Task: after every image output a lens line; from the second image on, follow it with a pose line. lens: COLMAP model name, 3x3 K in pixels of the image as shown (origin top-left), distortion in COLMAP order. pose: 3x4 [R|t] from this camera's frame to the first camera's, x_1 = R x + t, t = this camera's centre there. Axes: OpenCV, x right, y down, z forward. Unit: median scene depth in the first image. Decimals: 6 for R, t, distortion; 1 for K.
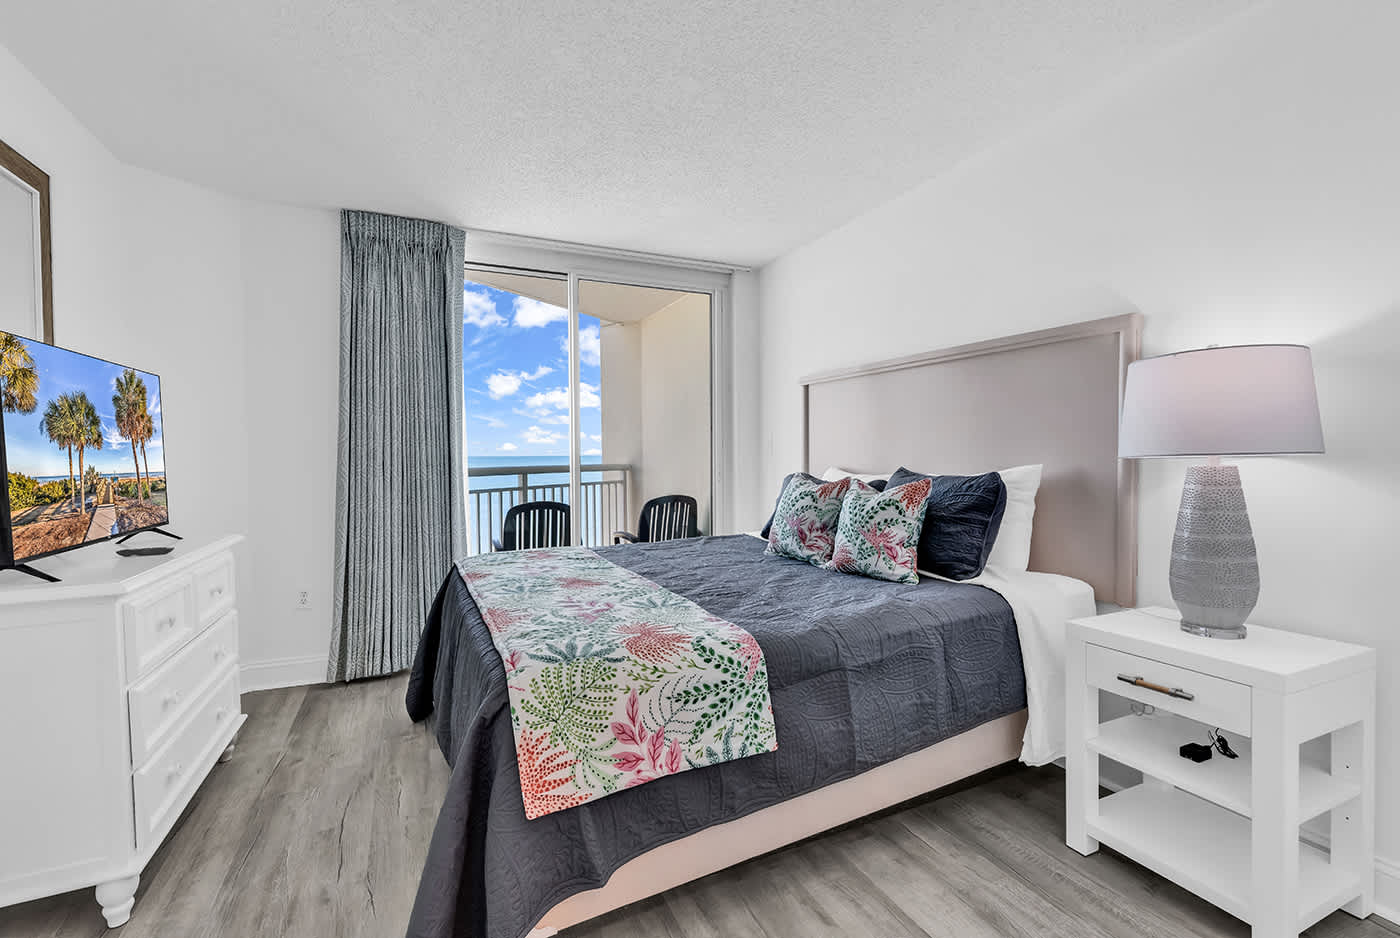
lens RADIAL K [[645.8, 0, 695.5], [0, 645.8, 468.4], [0, 0, 1]] dist [0.004010, -0.001003]
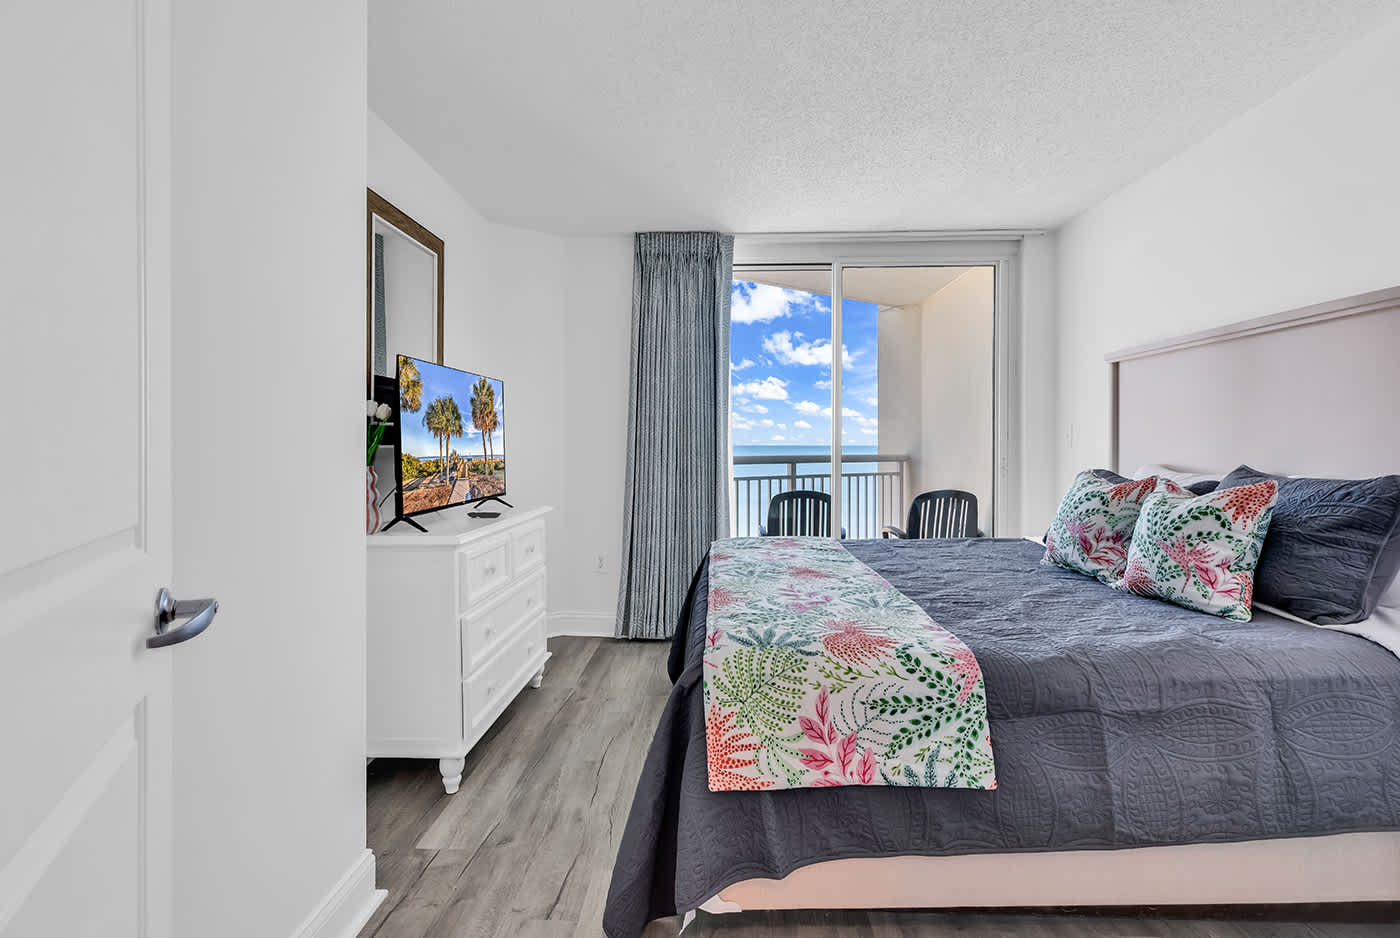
lens RADIAL K [[645.8, 0, 669.8], [0, 645.8, 443.9], [0, 0, 1]] dist [0.004010, -0.001003]
pose [[0.879936, 0.008535, -0.475016, 0.108989], [-0.019016, 0.999670, -0.017264, -0.001011], [0.474712, 0.024224, 0.879808, 0.018064]]
